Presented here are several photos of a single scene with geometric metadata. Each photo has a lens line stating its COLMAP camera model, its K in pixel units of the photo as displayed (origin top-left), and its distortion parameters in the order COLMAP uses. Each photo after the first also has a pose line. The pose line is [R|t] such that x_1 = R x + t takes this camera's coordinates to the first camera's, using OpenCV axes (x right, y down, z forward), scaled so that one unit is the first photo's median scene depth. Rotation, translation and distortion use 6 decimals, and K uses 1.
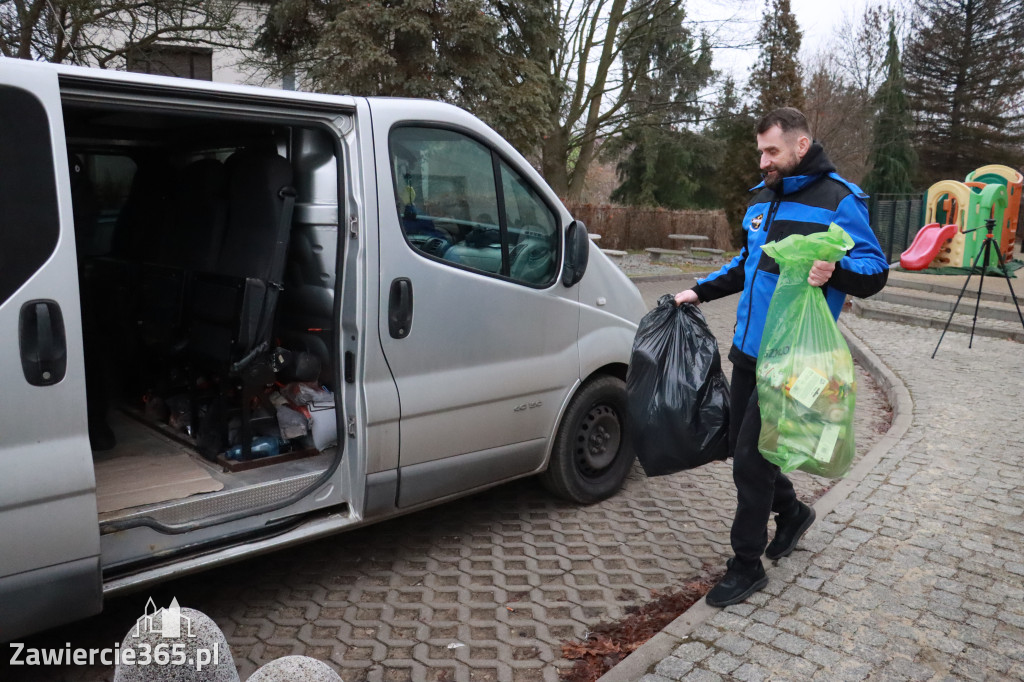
lens RADIAL K [[854.2, 0, 513.7], [0, 854.2, 353.4], [0, 0, 1]] dist [-0.189298, 0.164172]
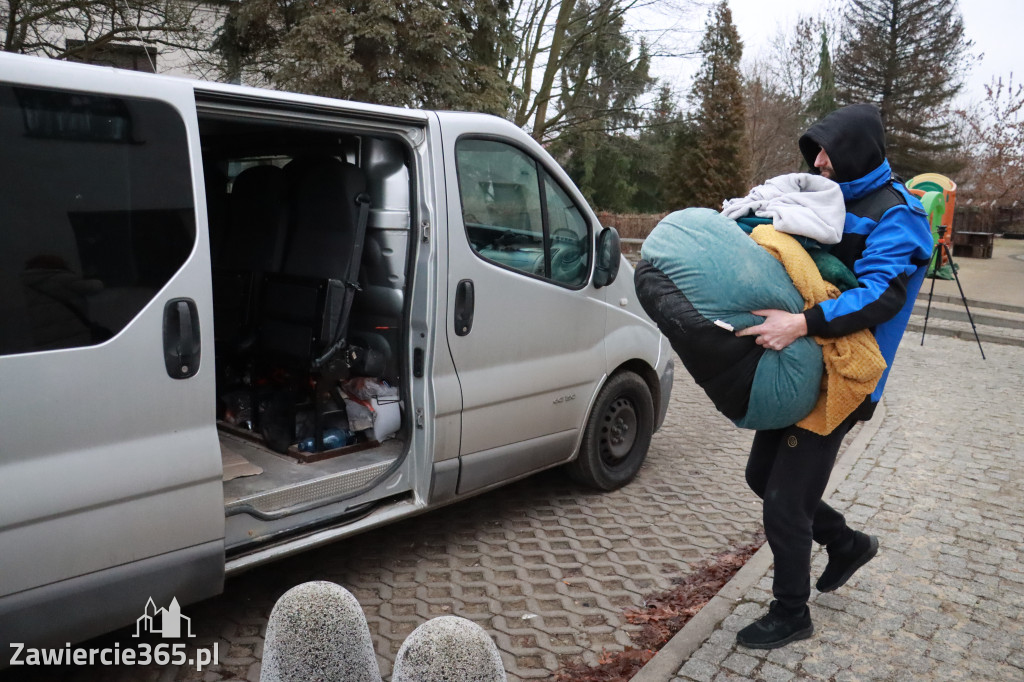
lens RADIAL K [[854.2, 0, 513.7], [0, 854.2, 353.4], [0, 0, 1]] dist [-0.189298, 0.164172]
pose [[0.996728, -0.007364, 0.080496, -0.137837], [0.007666, 0.999965, -0.003447, 0.008080], [-0.080468, 0.004052, 0.996749, -0.071120]]
